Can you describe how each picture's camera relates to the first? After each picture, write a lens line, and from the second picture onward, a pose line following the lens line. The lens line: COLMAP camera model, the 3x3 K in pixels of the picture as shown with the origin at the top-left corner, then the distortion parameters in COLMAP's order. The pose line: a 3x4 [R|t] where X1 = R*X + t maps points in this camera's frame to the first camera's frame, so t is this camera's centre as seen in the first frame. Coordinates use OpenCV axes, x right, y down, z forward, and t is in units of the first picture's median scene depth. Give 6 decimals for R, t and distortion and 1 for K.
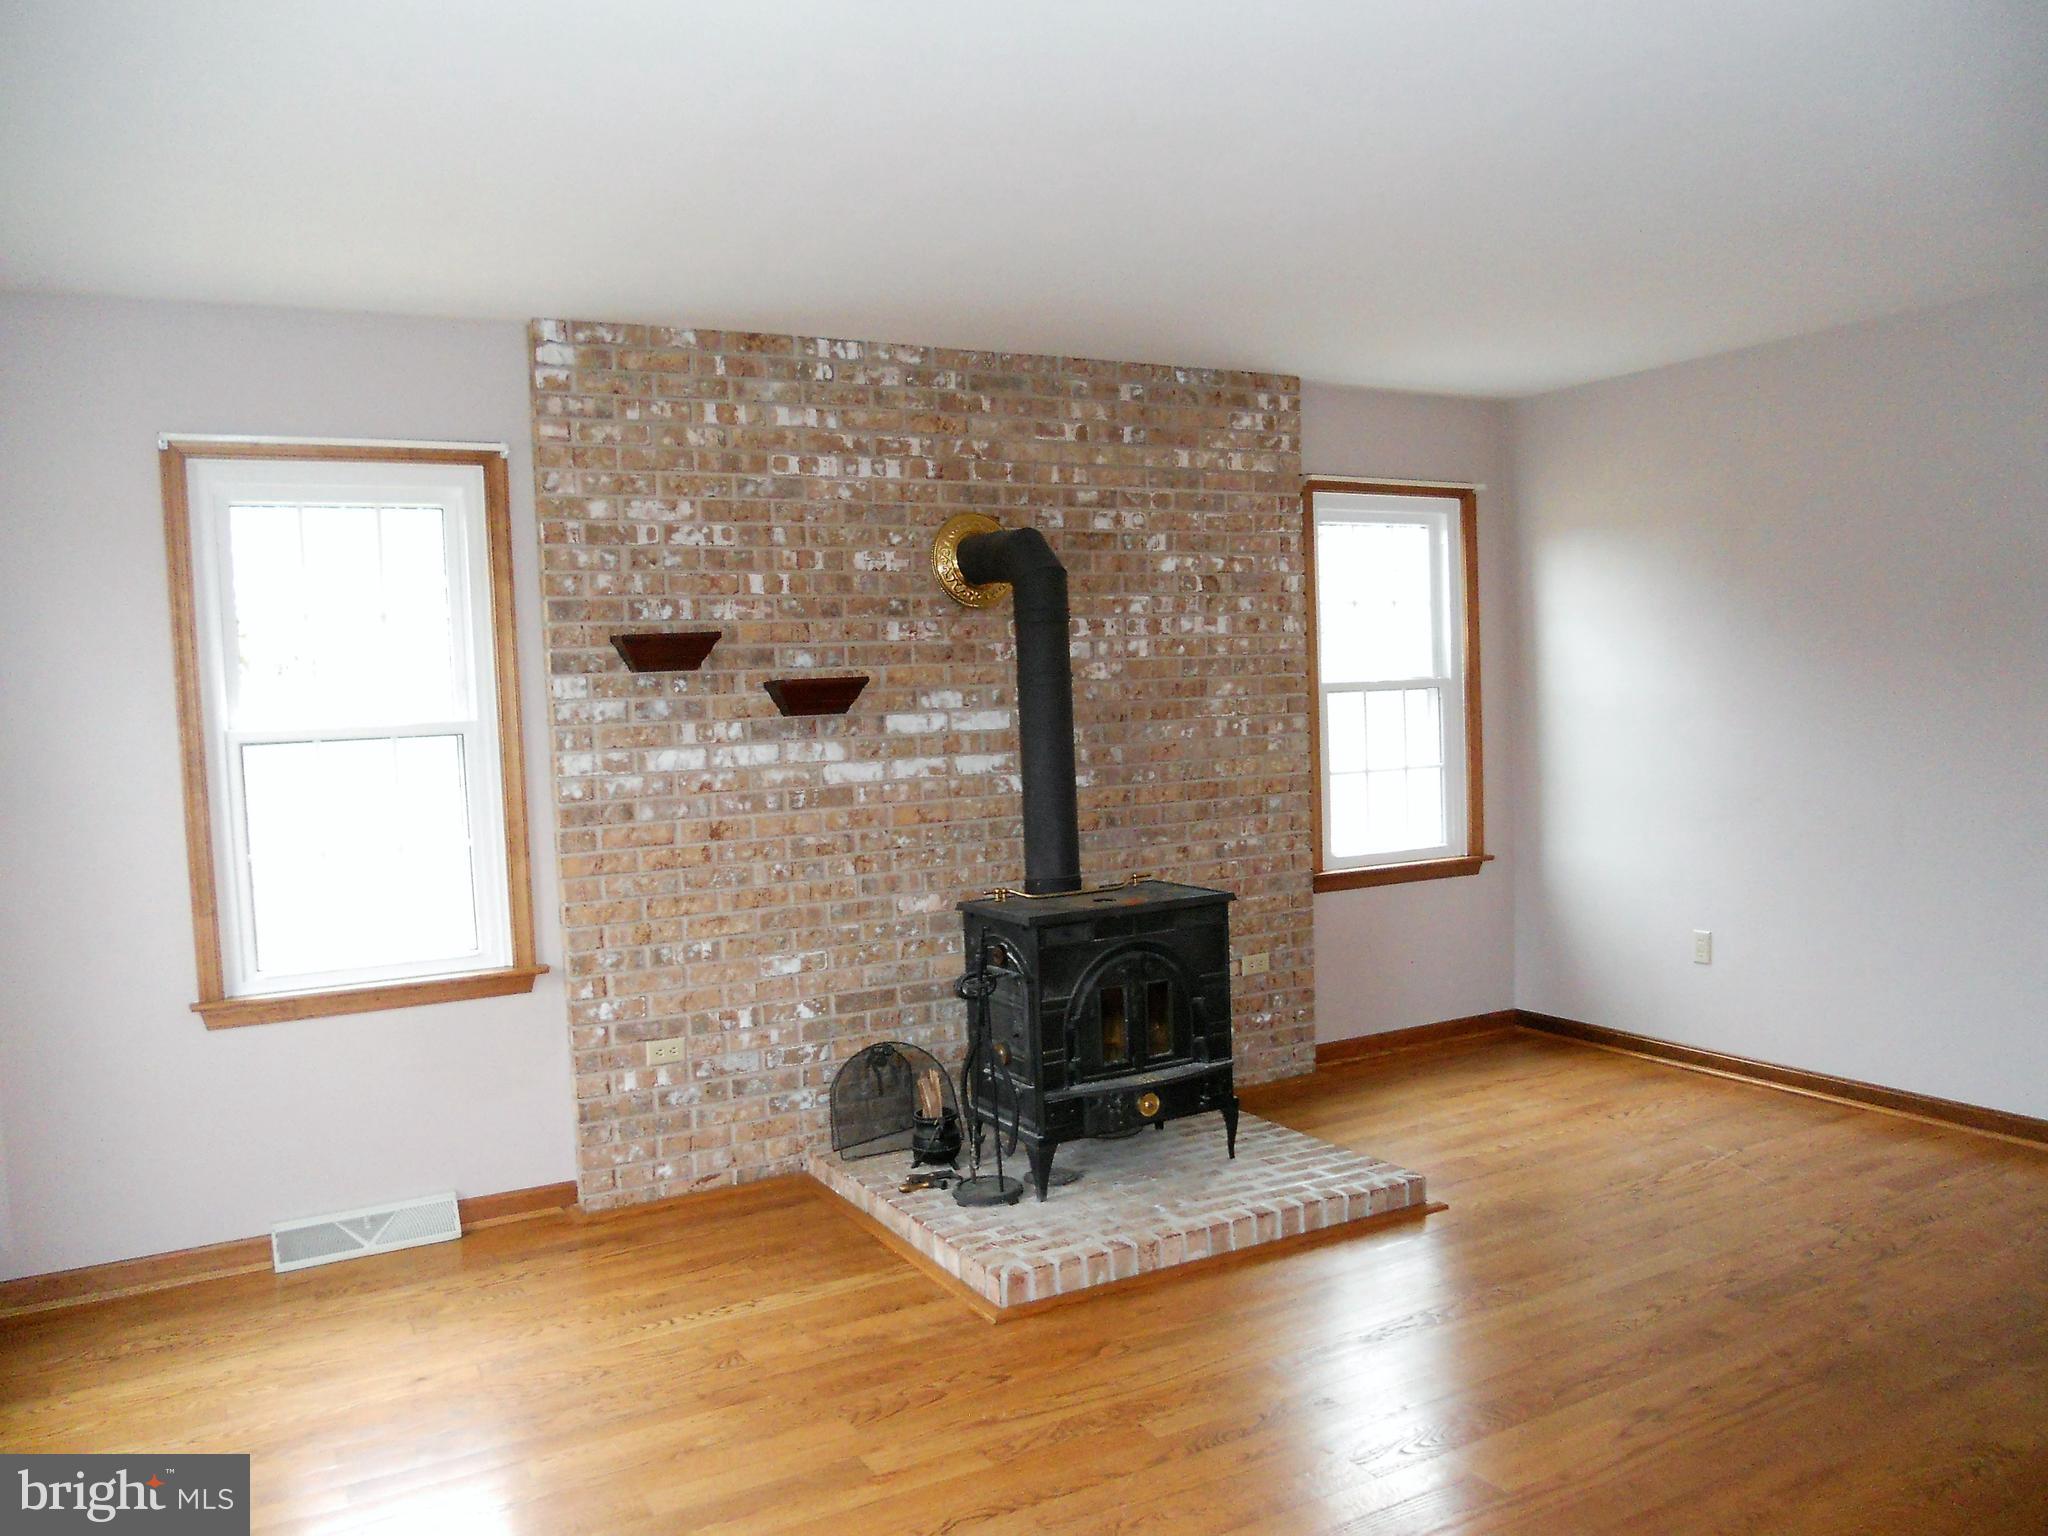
lens RADIAL K [[1553.9, 0, 1006.0], [0, 1553.9, 777.0], [0, 0, 1]] dist [-0.088106, 0.058236]
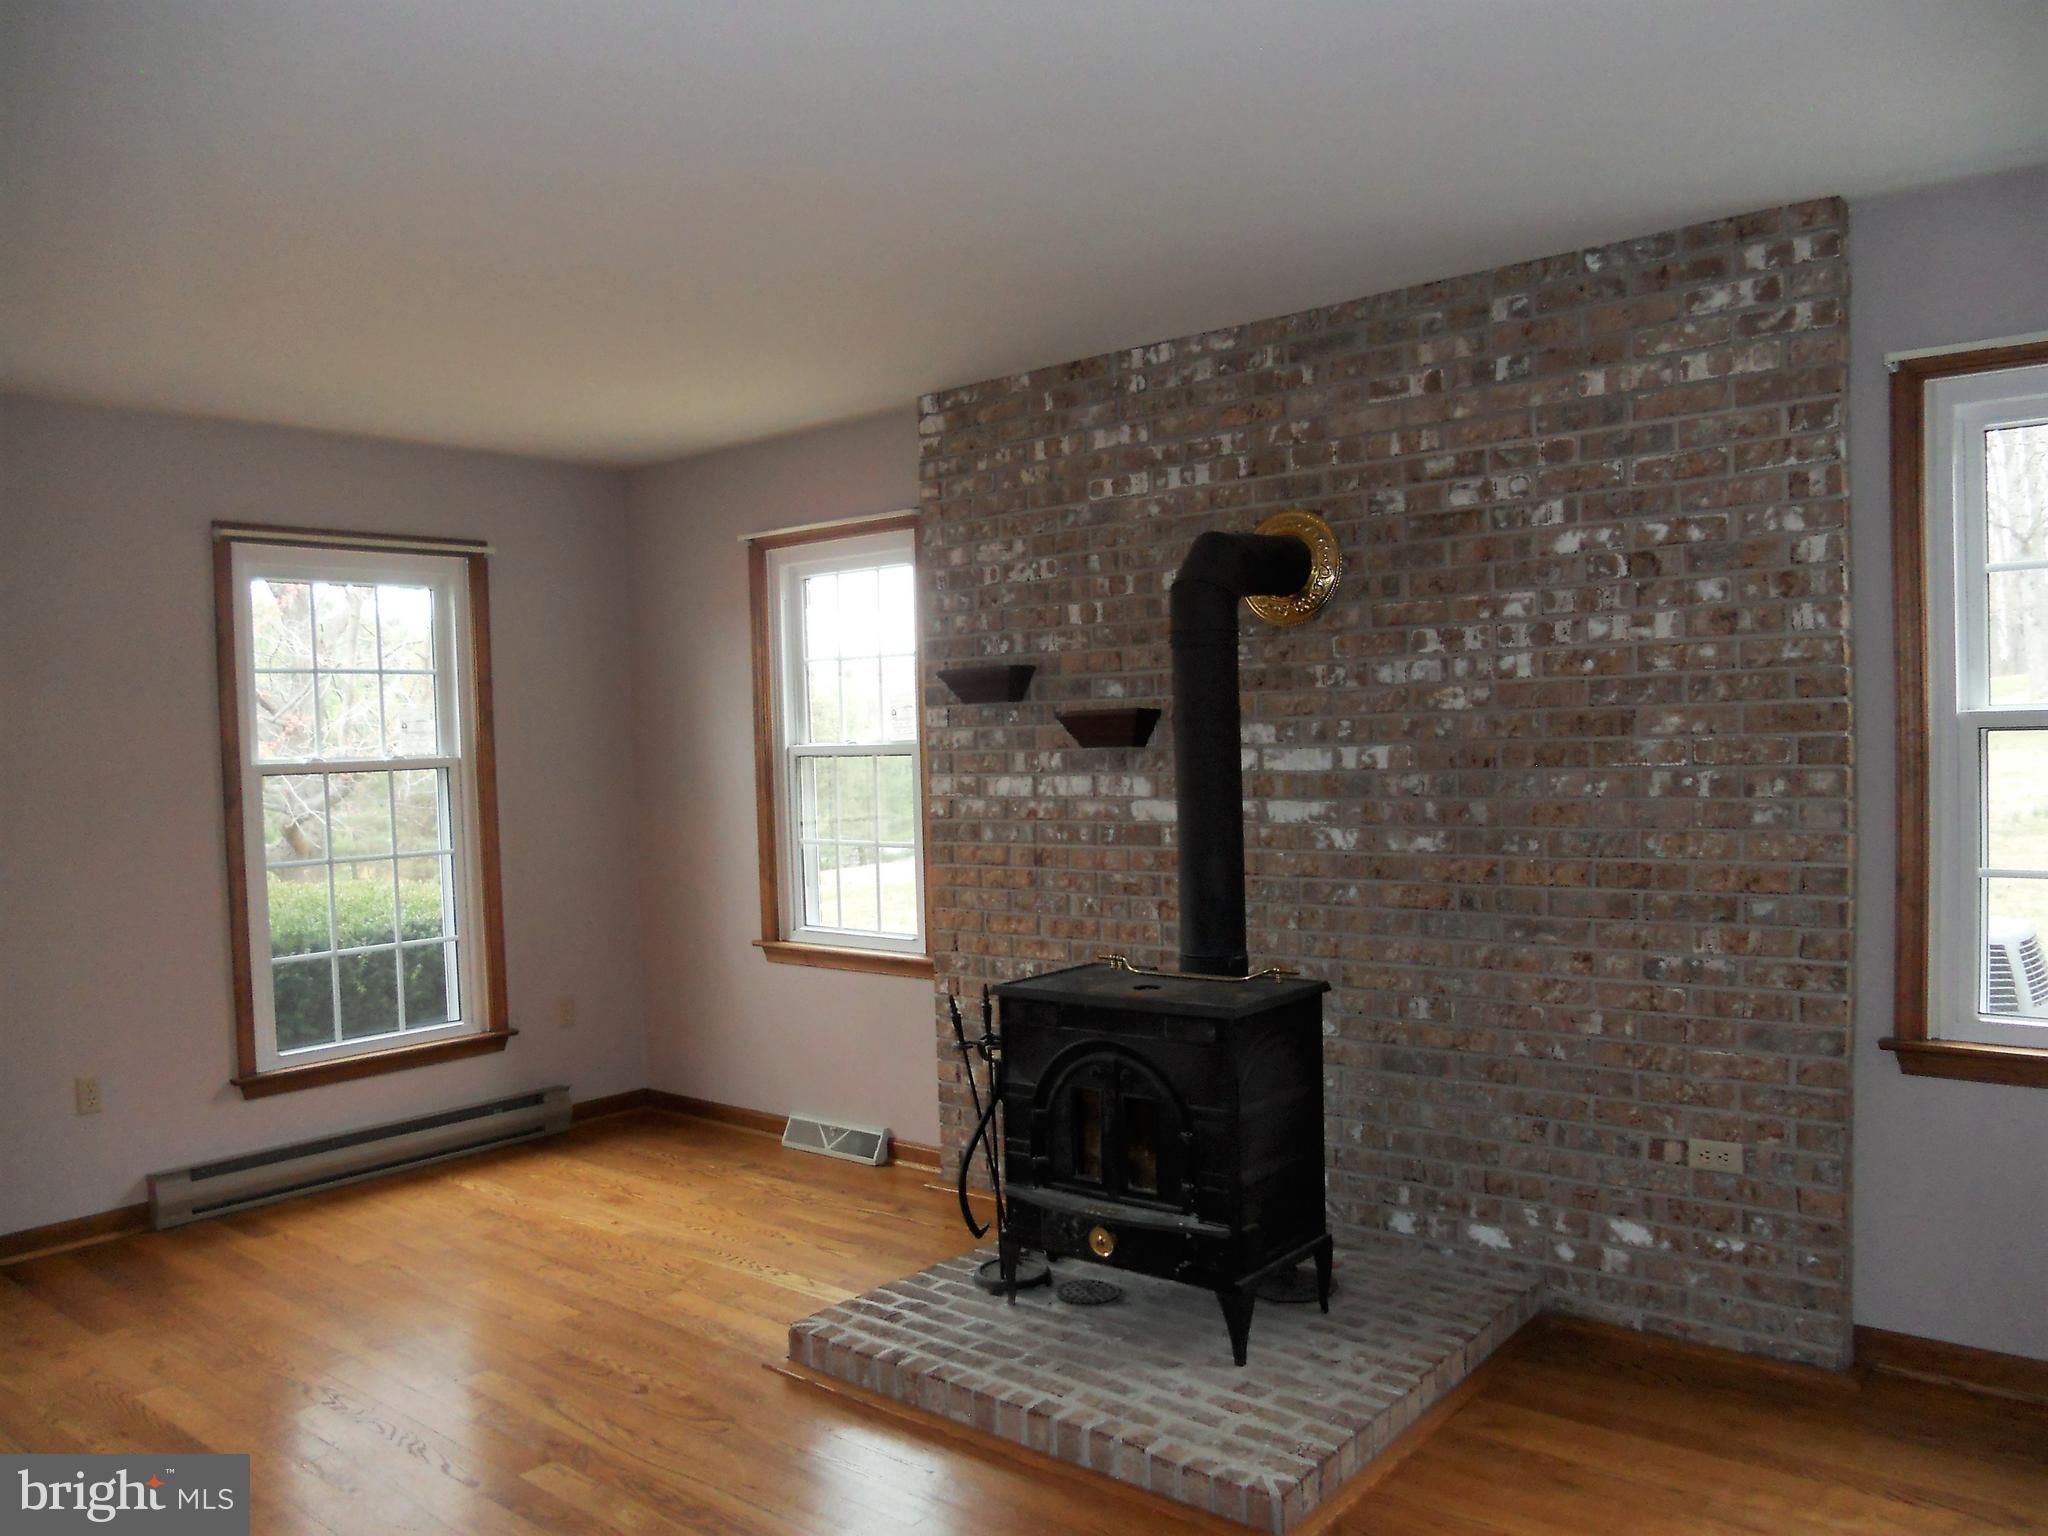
lens RADIAL K [[1553.9, 0, 1013.9], [0, 1553.9, 758.8], [0, 0, 1]] dist [-0.088106, 0.058236]
pose [[0.360424, 0.047742, -0.931566, 0.722625], [-0.027766, 0.998796, 0.040444, -0.067976], [0.932375, 0.011289, 0.361315, 0.576050]]
